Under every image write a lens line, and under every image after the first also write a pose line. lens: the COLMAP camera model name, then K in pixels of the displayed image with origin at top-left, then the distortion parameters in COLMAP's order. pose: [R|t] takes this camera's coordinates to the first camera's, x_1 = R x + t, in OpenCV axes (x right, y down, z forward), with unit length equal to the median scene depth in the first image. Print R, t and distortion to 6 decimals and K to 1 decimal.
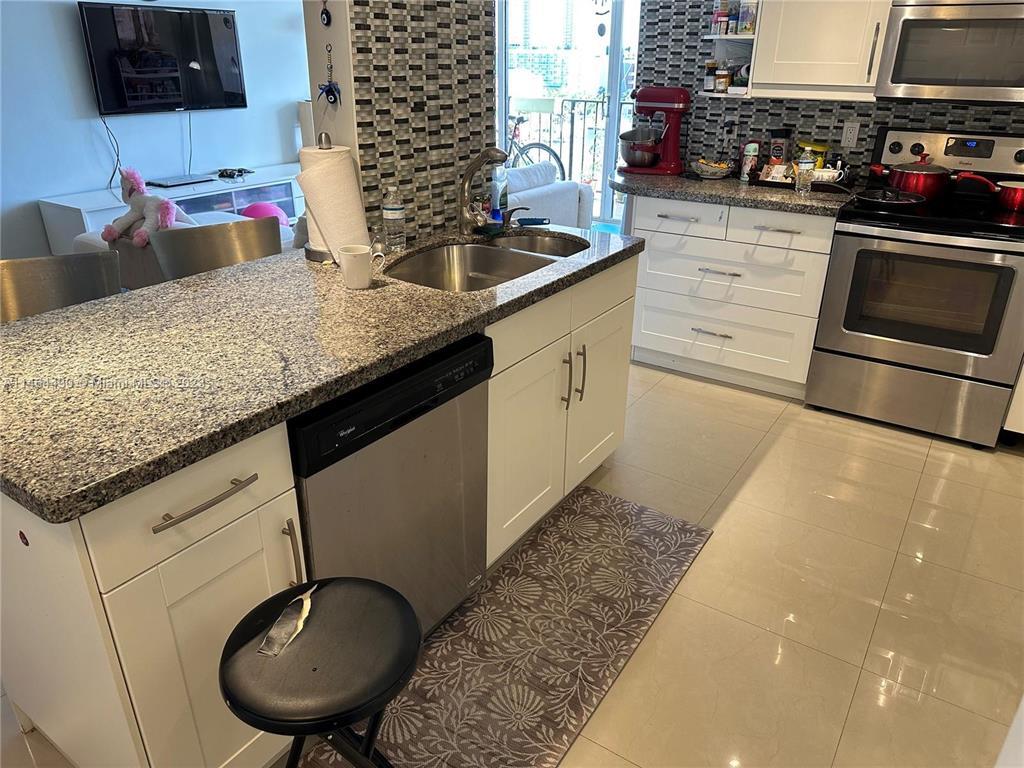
lens RADIAL K [[726.2, 0, 515.6], [0, 726.2, 385.1], [0, 0, 1]] dist [0.043998, -0.040591]
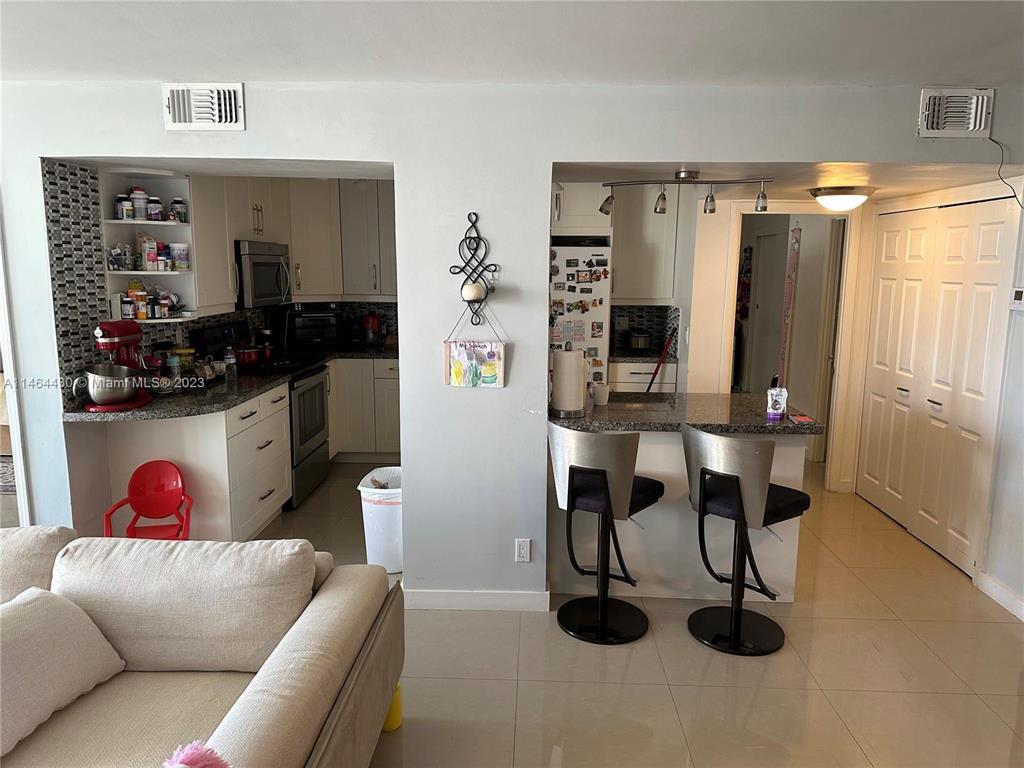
lens RADIAL K [[726.2, 0, 514.2], [0, 726.2, 384.4], [0, 0, 1]] dist [0.043998, -0.040591]
pose [[-0.548345, -0.154315, 0.821891, -1.047509], [0.329587, 0.863394, 0.381999, -0.628205], [-0.768564, 0.480352, -0.422577, 1.238356]]
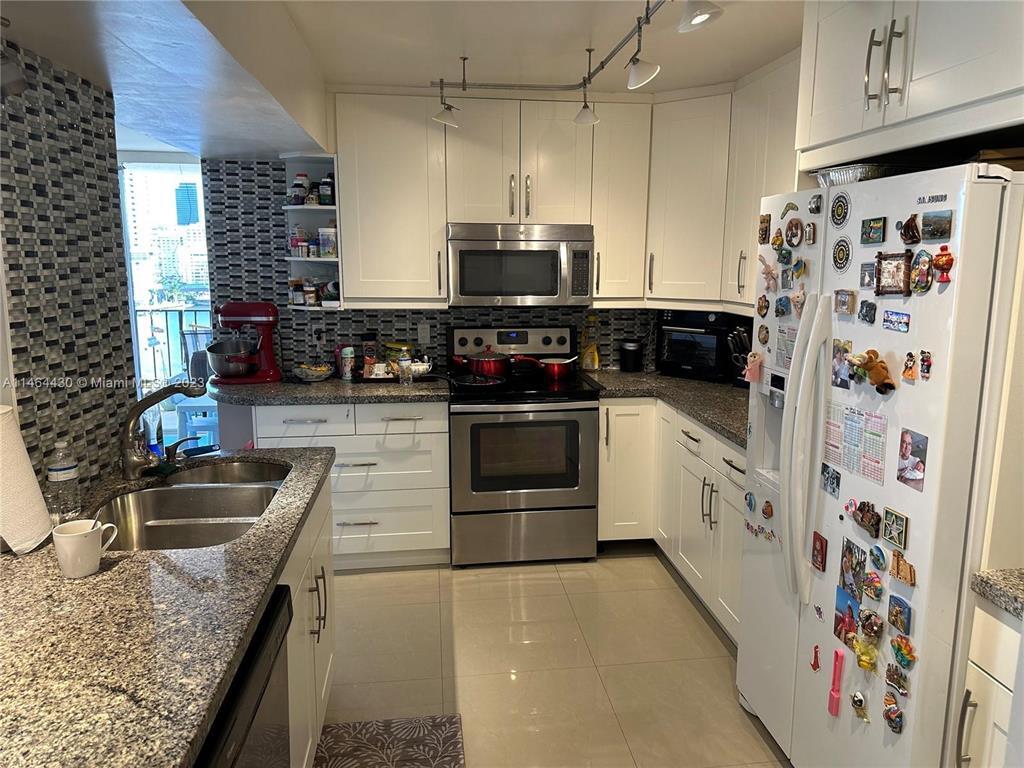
lens RADIAL K [[726.2, 0, 516.3], [0, 726.2, 388.7], [0, 0, 1]] dist [0.043998, -0.040591]
pose [[0.754034, -0.124579, 0.644913, -0.226873], [0.273785, 0.952099, -0.136192, -0.057495], [-0.597054, 0.279261, 0.752023, 0.043585]]
